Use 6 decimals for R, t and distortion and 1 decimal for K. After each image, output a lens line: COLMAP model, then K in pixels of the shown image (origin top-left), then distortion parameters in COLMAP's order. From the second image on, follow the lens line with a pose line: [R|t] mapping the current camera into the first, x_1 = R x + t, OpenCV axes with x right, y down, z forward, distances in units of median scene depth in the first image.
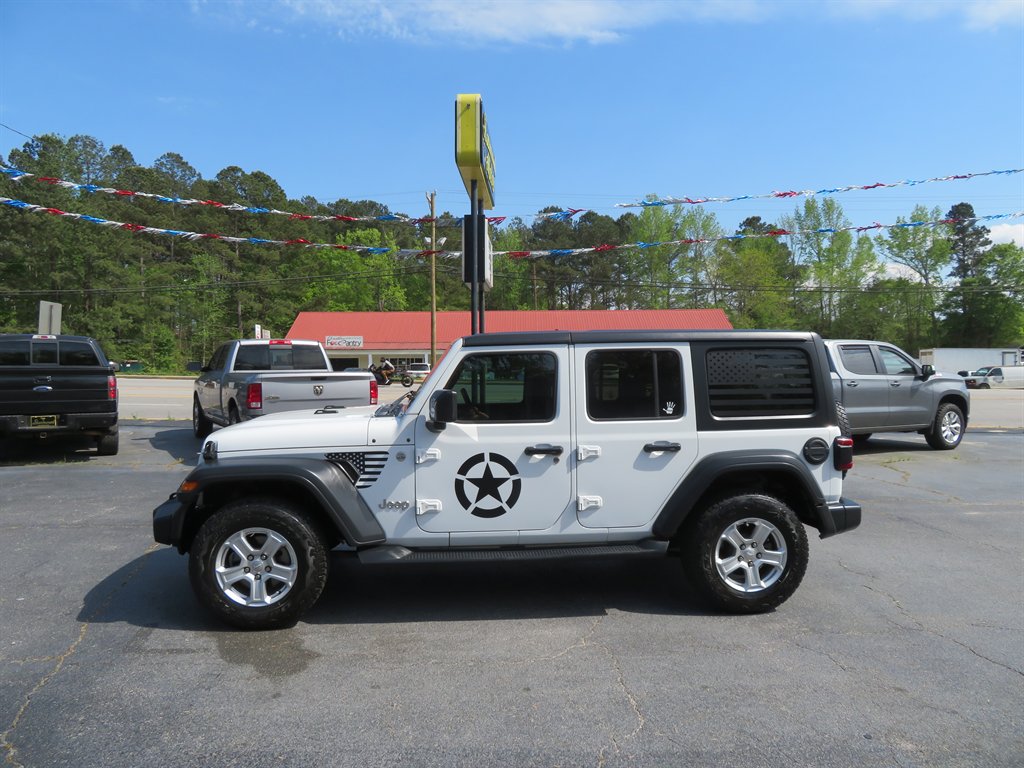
lens RADIAL K [[715.5, 0, 516.1], [0, 715.5, 377.1], [0, 0, 1]] dist [0.002421, -0.008737]
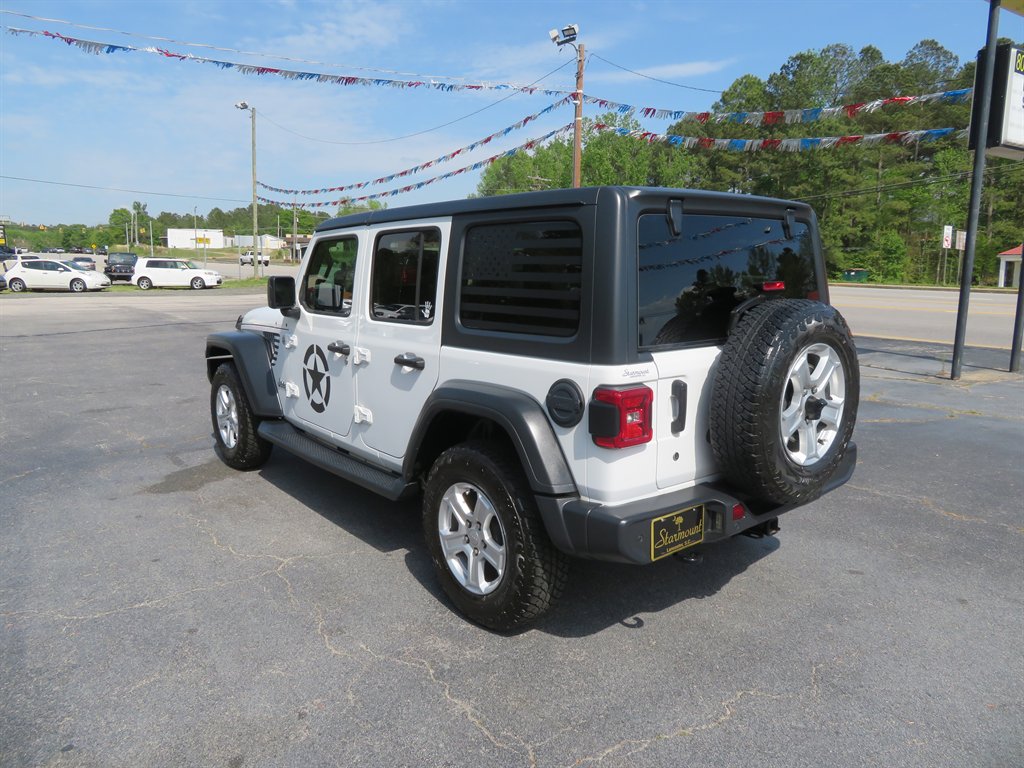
lens RADIAL K [[715.5, 0, 505.7], [0, 715.5, 376.2], [0, 0, 1]] dist [0.002421, -0.008737]
pose [[0.550738, 0.131864, -0.824196, 0.847847], [-0.028469, 0.989835, 0.139341, 0.006854], [0.834193, -0.053276, 0.548894, 0.652918]]
